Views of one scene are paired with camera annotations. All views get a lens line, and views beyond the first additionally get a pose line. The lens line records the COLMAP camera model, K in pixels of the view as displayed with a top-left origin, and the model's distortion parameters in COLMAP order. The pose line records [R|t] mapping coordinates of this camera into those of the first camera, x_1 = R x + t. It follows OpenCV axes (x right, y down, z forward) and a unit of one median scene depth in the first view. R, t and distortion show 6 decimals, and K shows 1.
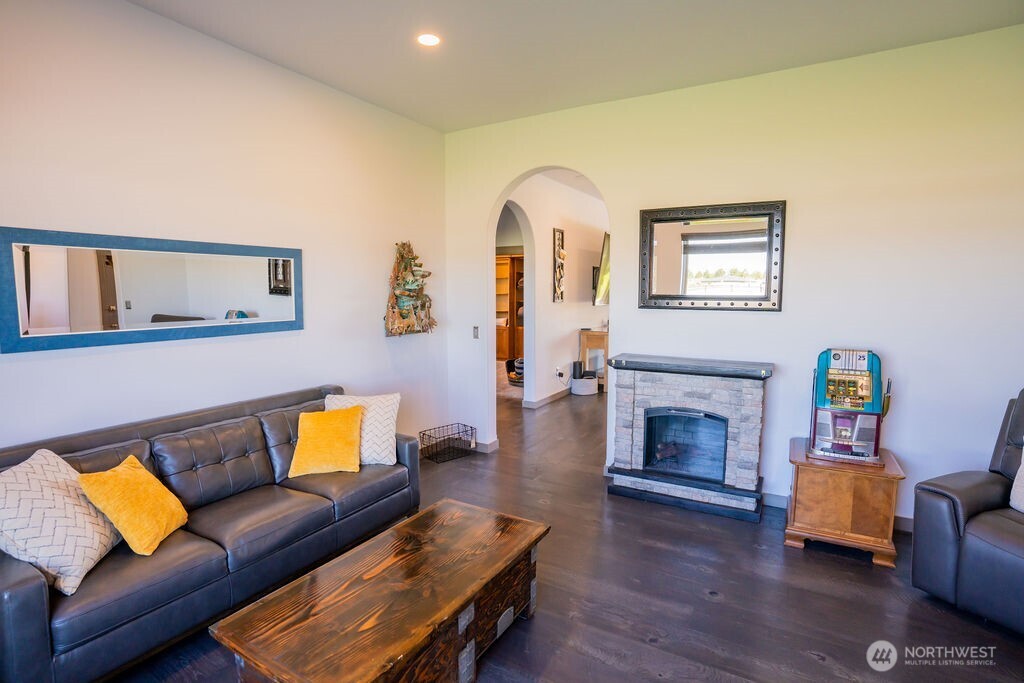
lens RADIAL K [[498.9, 0, 512.0], [0, 498.9, 341.5], [0, 0, 1]] dist [-0.082372, 0.035580]
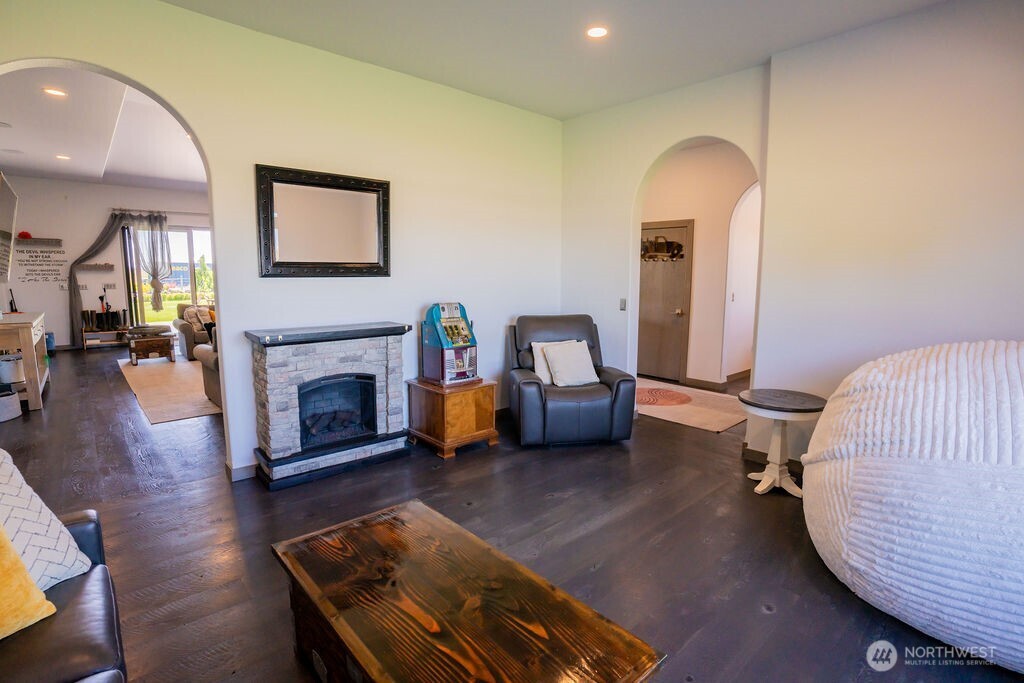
lens RADIAL K [[498.9, 0, 512.0], [0, 498.9, 341.5], [0, 0, 1]] dist [-0.082372, 0.035580]
pose [[0.301004, -0.125640, 0.945310, -0.509029], [0.088665, 0.990676, 0.103437, -0.004807], [-0.949492, 0.052681, 0.309337, 0.362918]]
